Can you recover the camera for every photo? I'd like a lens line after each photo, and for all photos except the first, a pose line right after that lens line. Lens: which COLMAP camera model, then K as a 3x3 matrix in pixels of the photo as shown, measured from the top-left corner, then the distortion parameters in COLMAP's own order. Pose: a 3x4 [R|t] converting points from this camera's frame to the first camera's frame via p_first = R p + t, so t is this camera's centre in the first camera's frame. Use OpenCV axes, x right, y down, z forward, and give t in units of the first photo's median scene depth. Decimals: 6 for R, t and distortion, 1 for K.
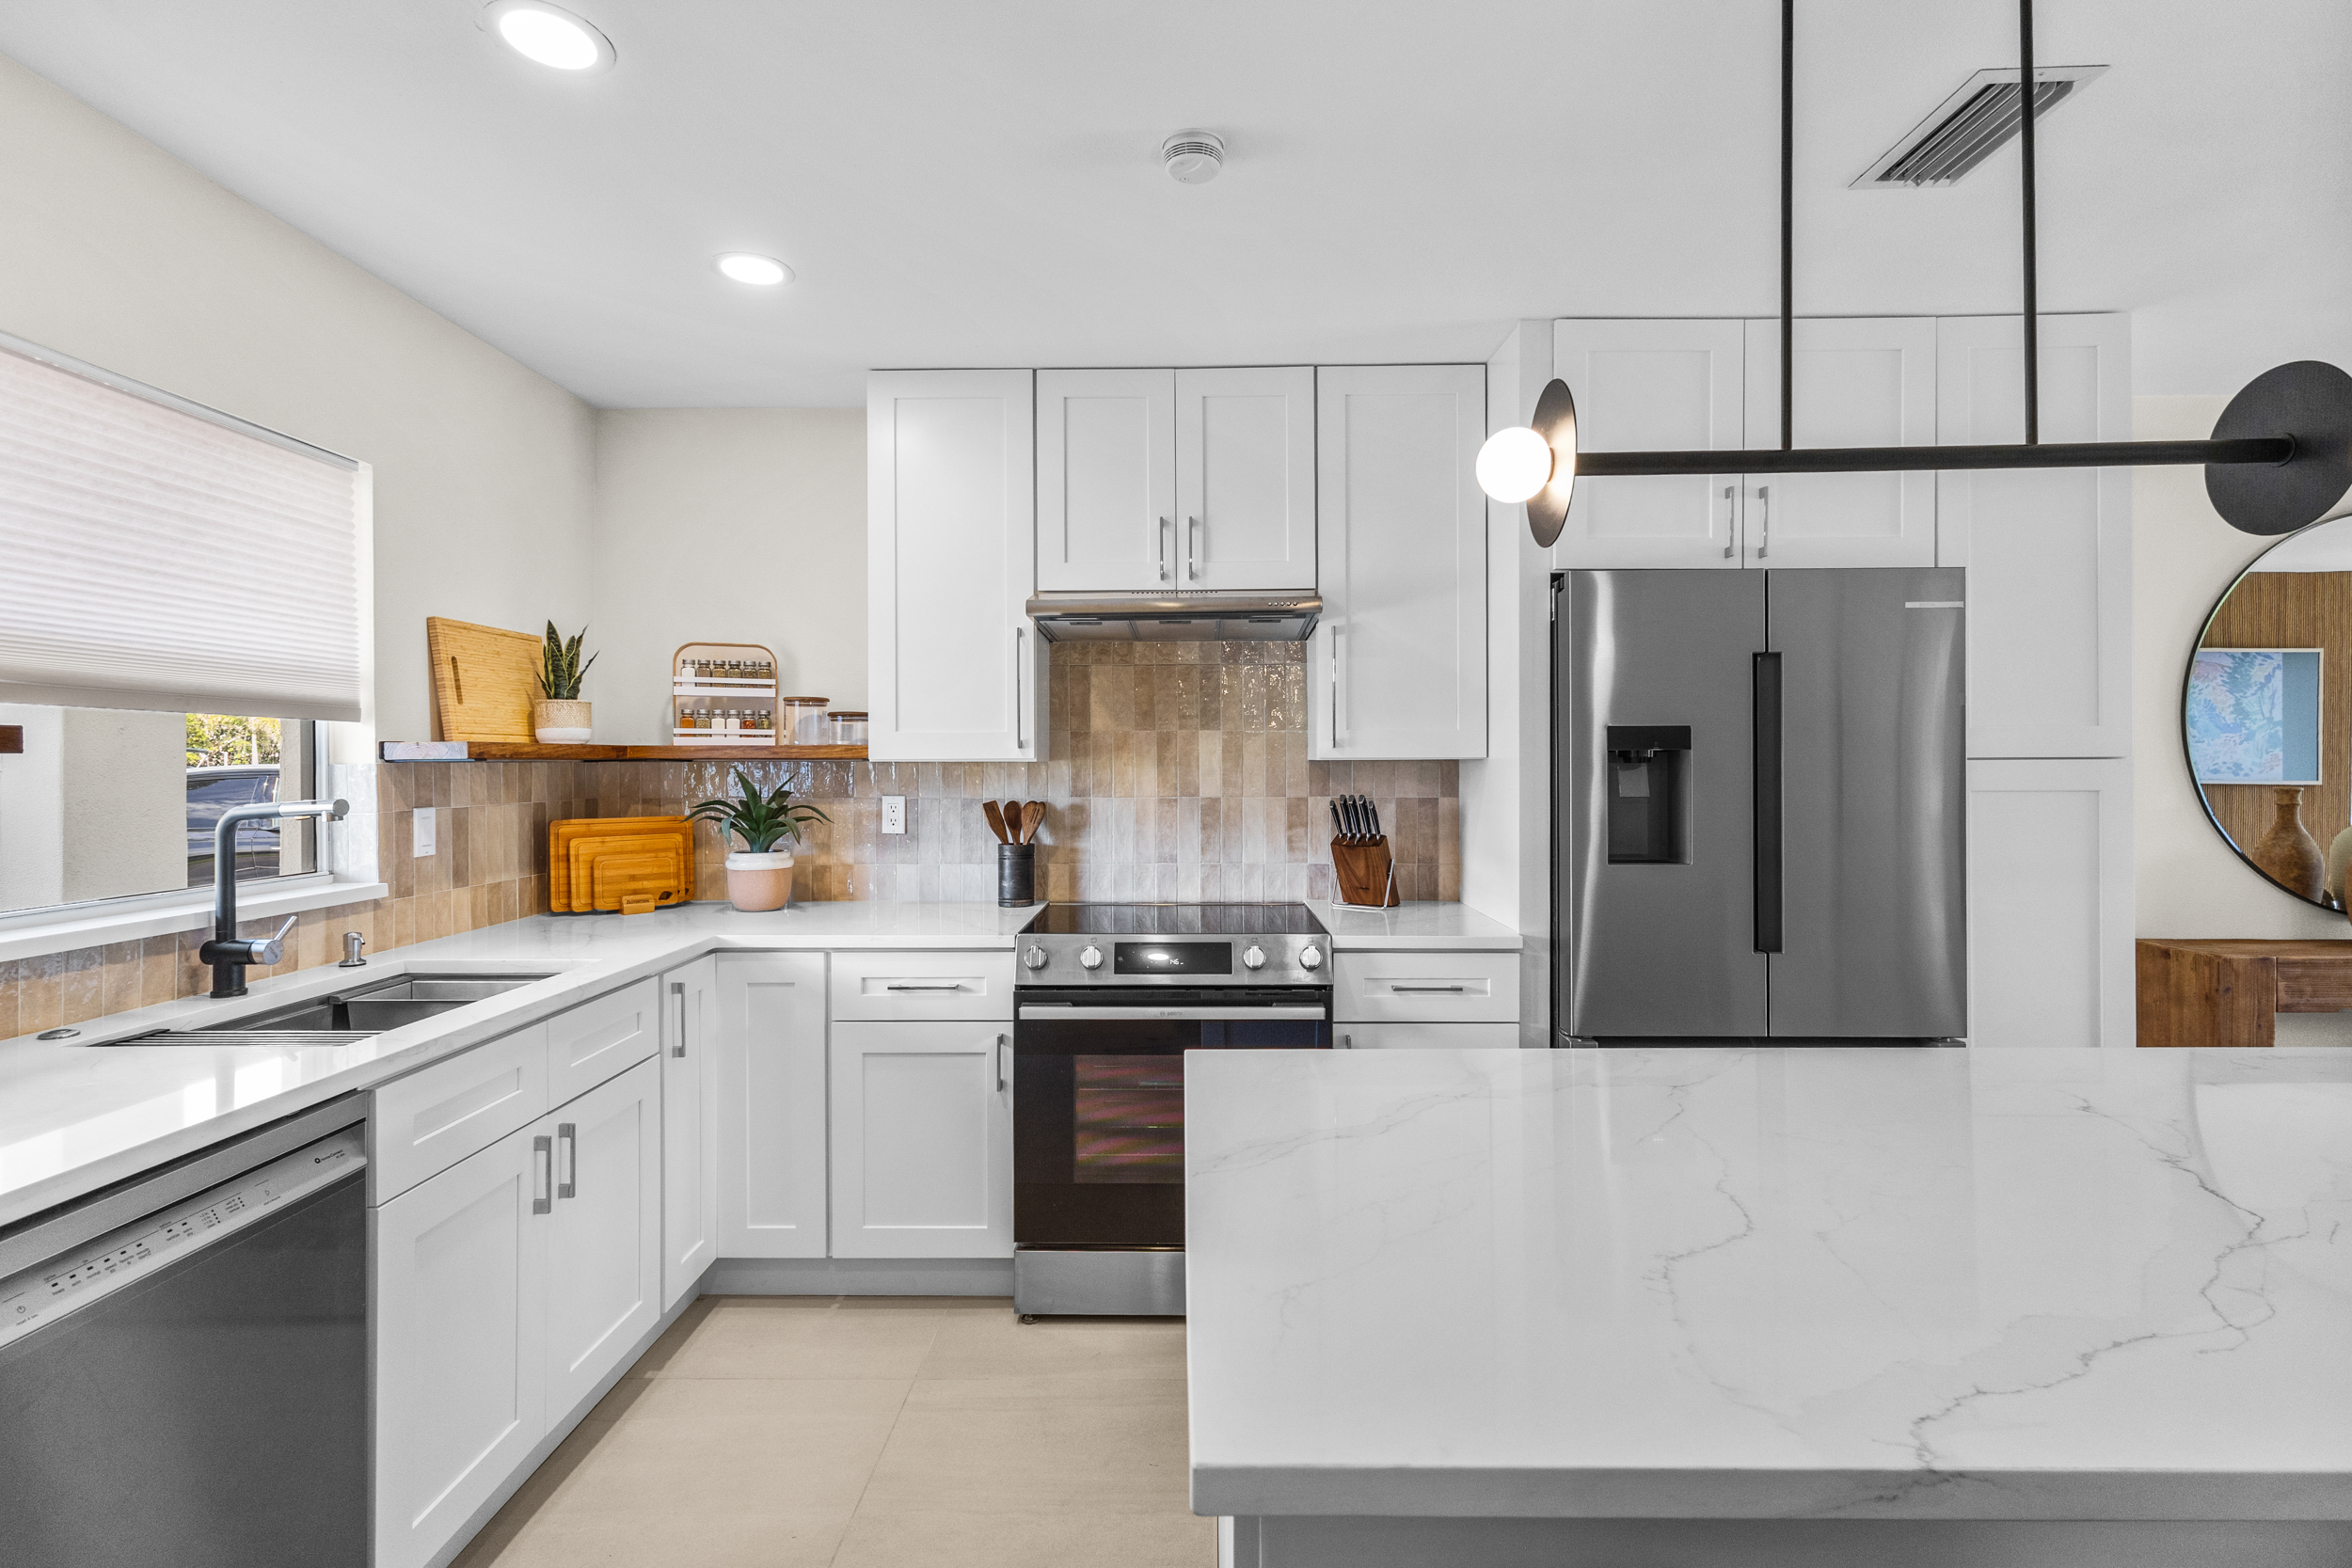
lens RADIAL K [[1090.9, 0, 1174.6], [0, 1090.9, 759.1], [0, 0, 1]] dist [0.004144, 0.002265]
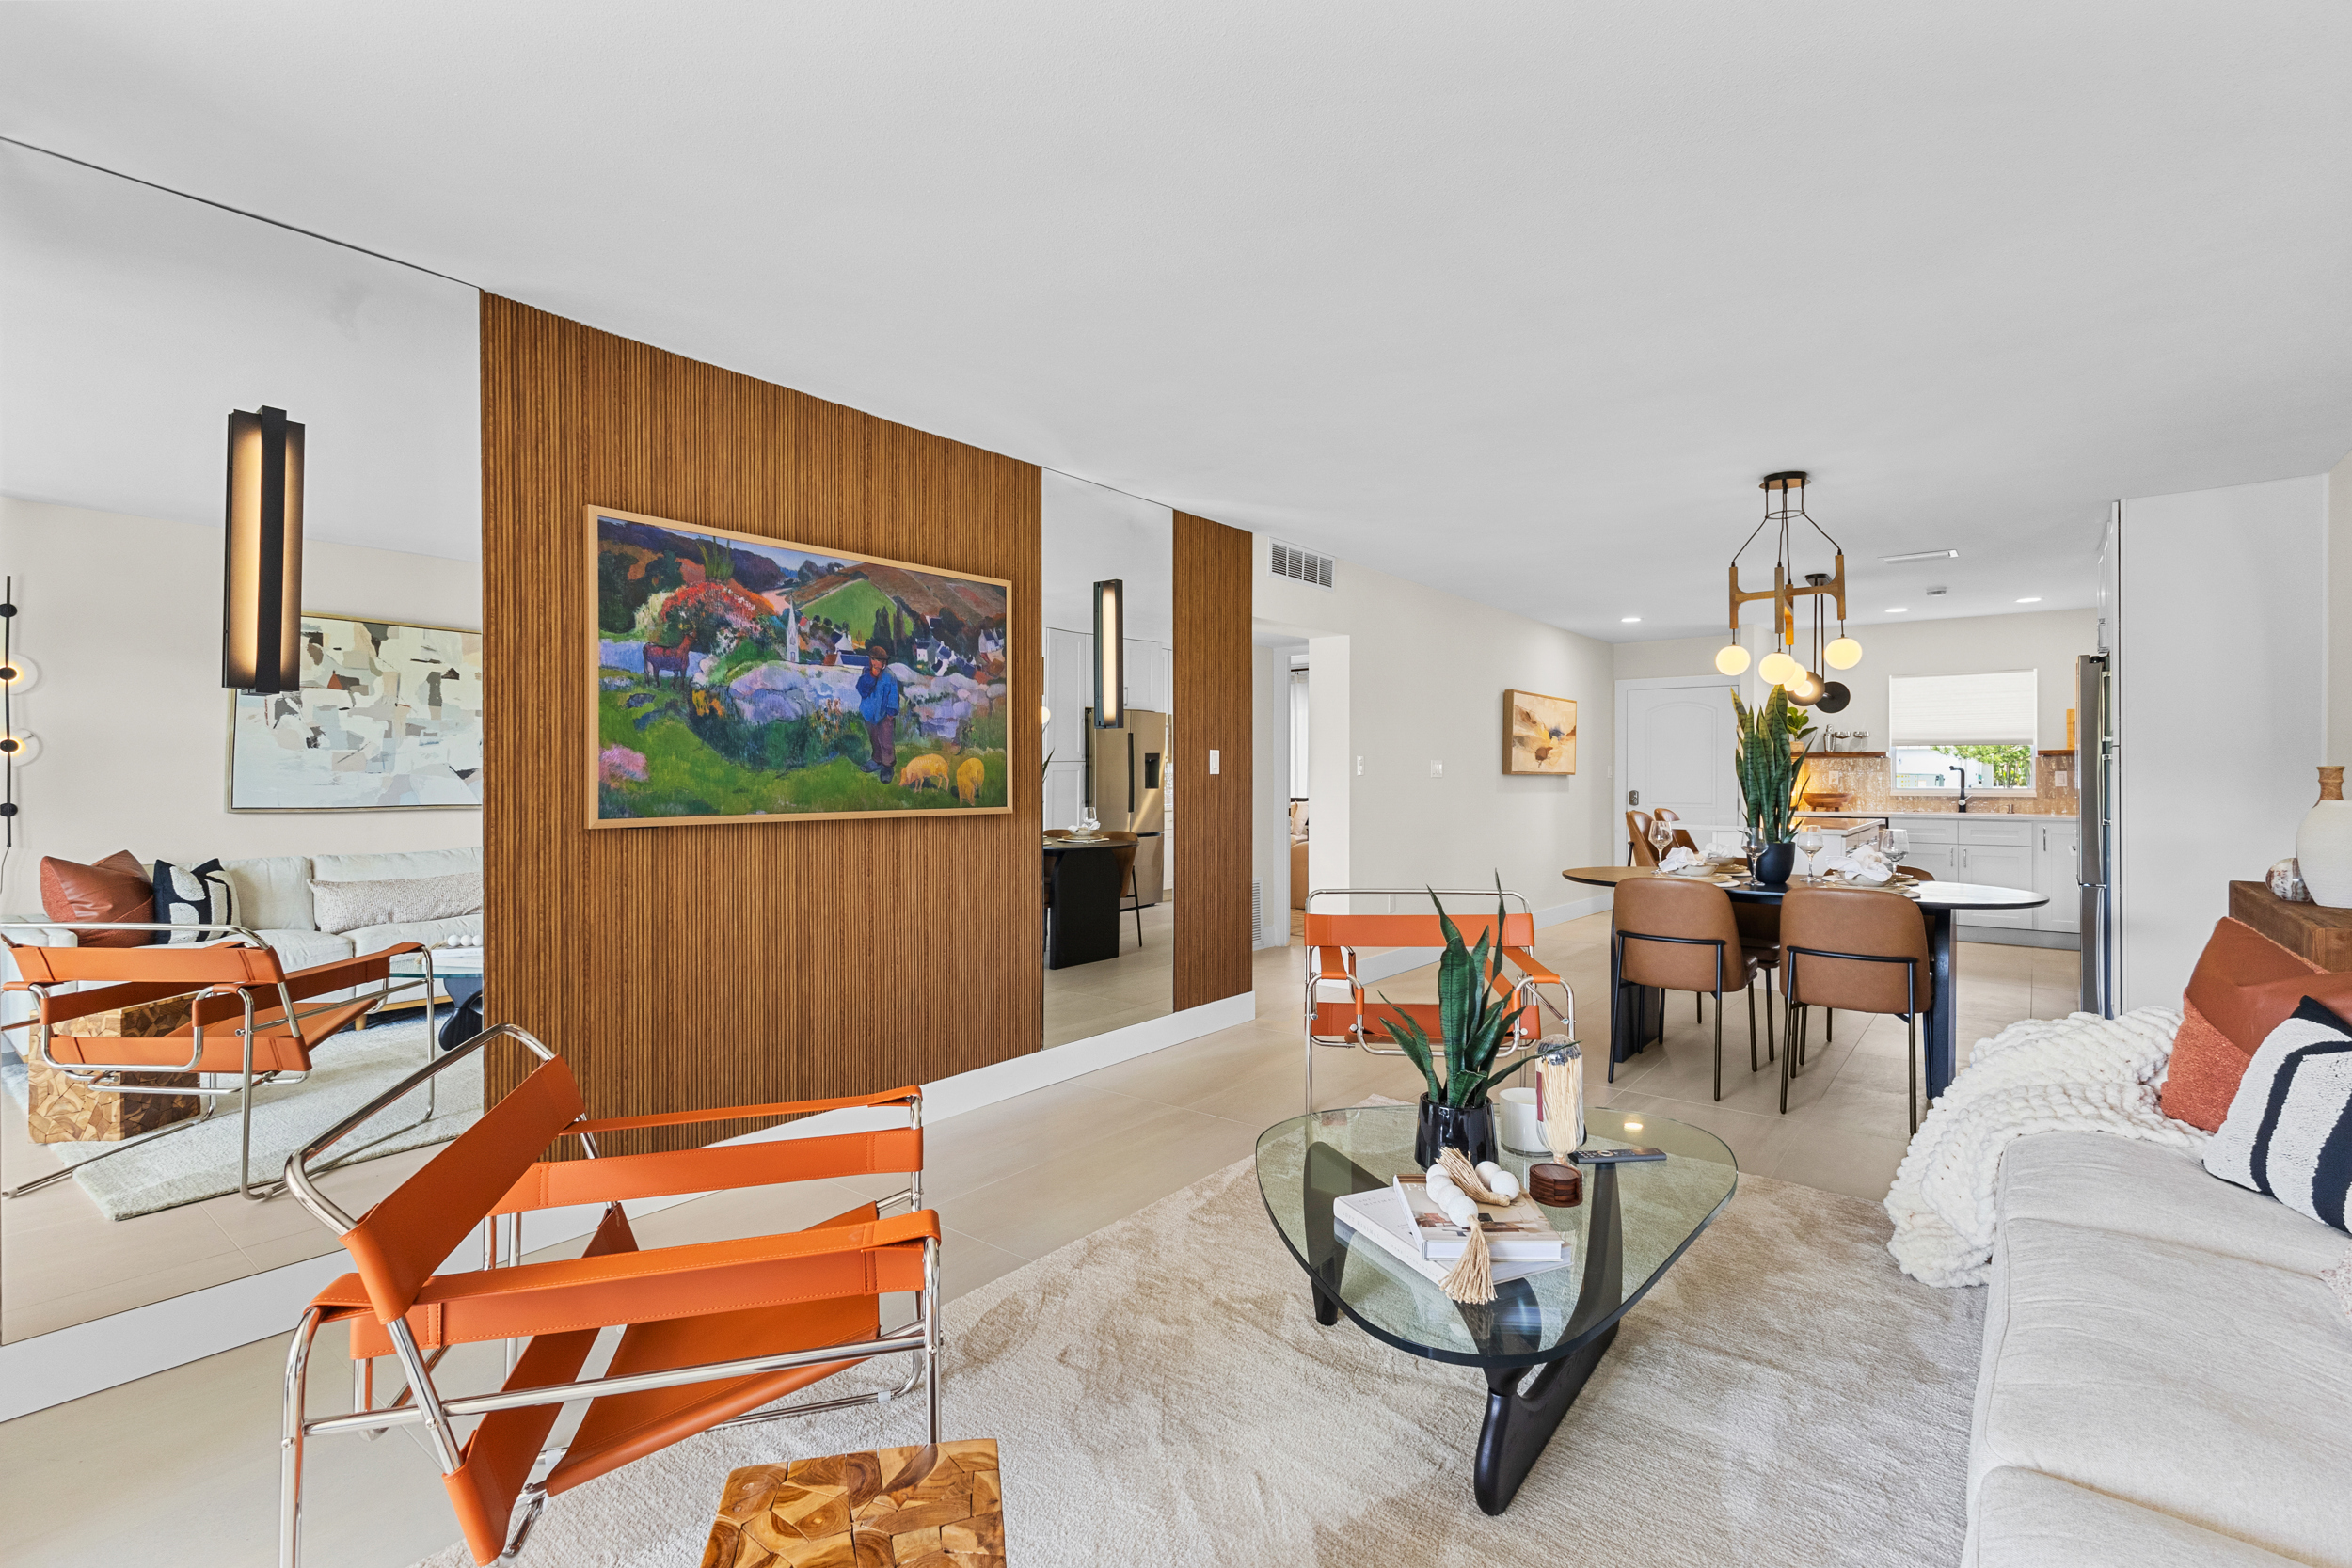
lens RADIAL K [[1090.9, 0, 1185.6], [0, 1090.9, 775.9], [0, 0, 1]] dist [0.004144, 0.002265]
pose [[-0.601732, 0.005455, -0.798679, 2.868204], [0.007543, 0.999971, 0.001147, 0.030803], [0.798662, -0.005334, -0.601756, 0.760403]]
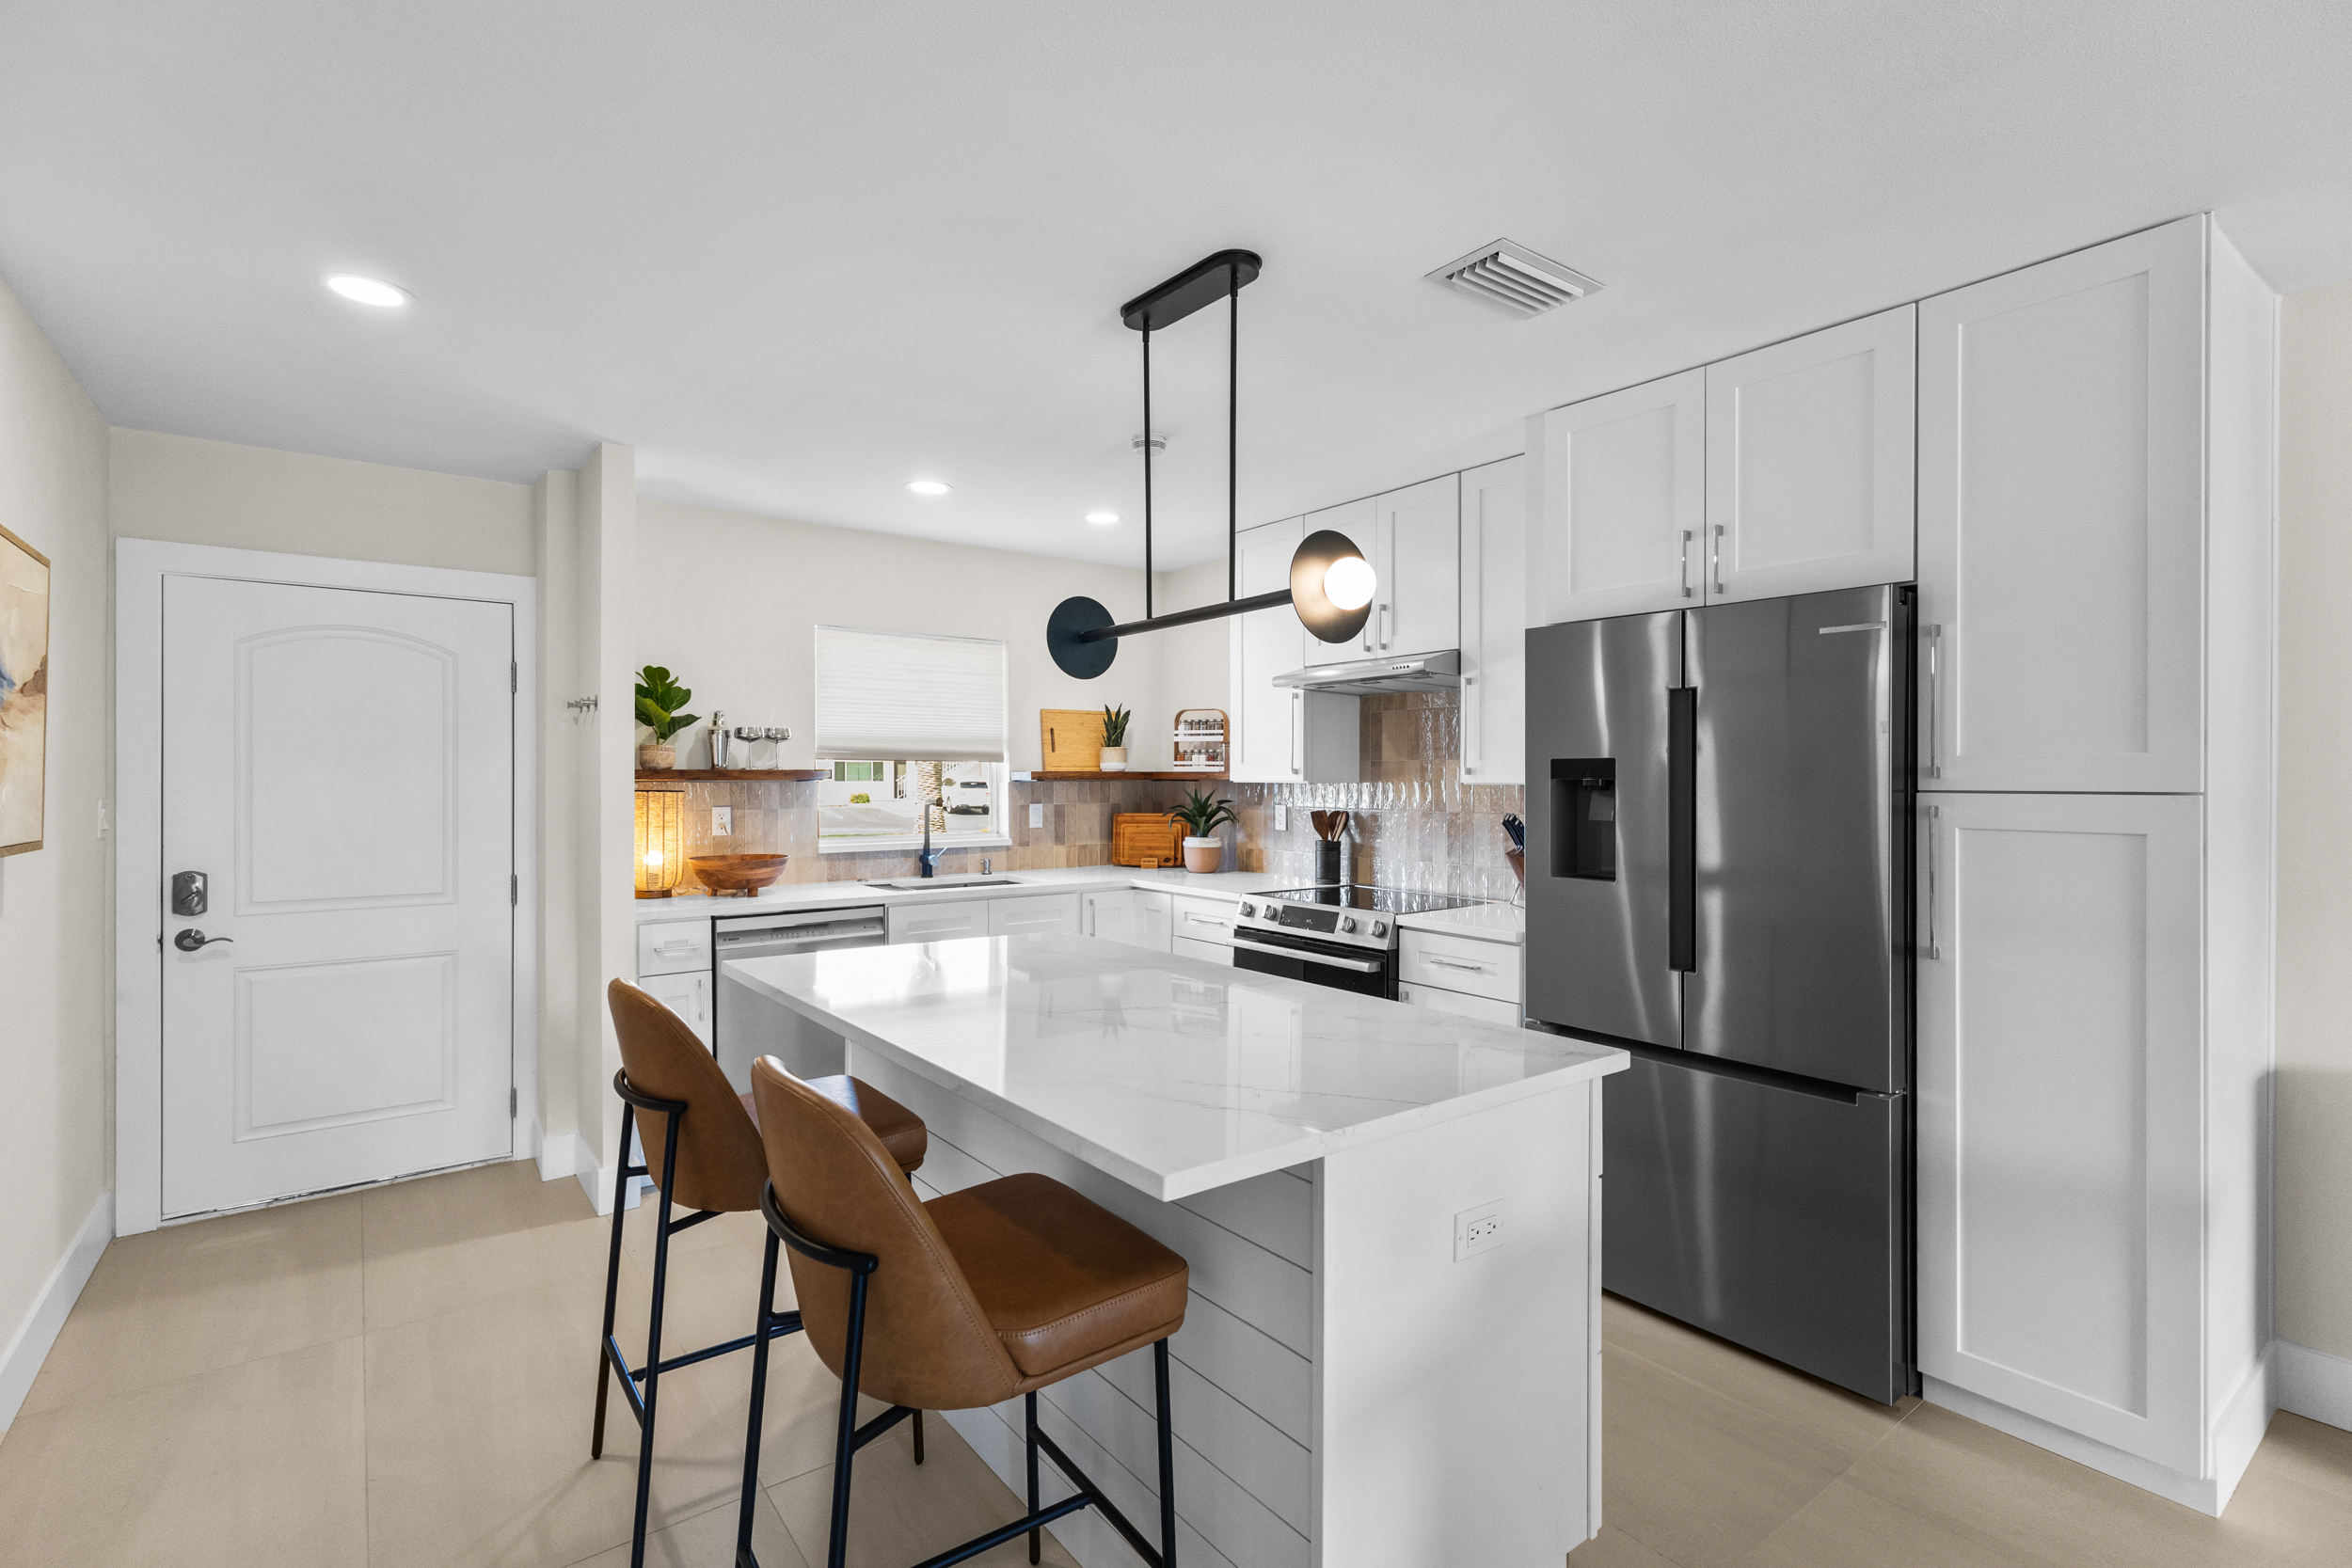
lens RADIAL K [[1090.9, 0, 1179.2], [0, 1090.9, 777.5], [0, 0, 1]] dist [0.004144, 0.002265]
pose [[0.613619, 0.005333, -0.789584, 0.927325], [-0.000504, 0.999980, 0.006362, -0.014844], [0.789602, -0.003506, 0.613609, -0.030556]]
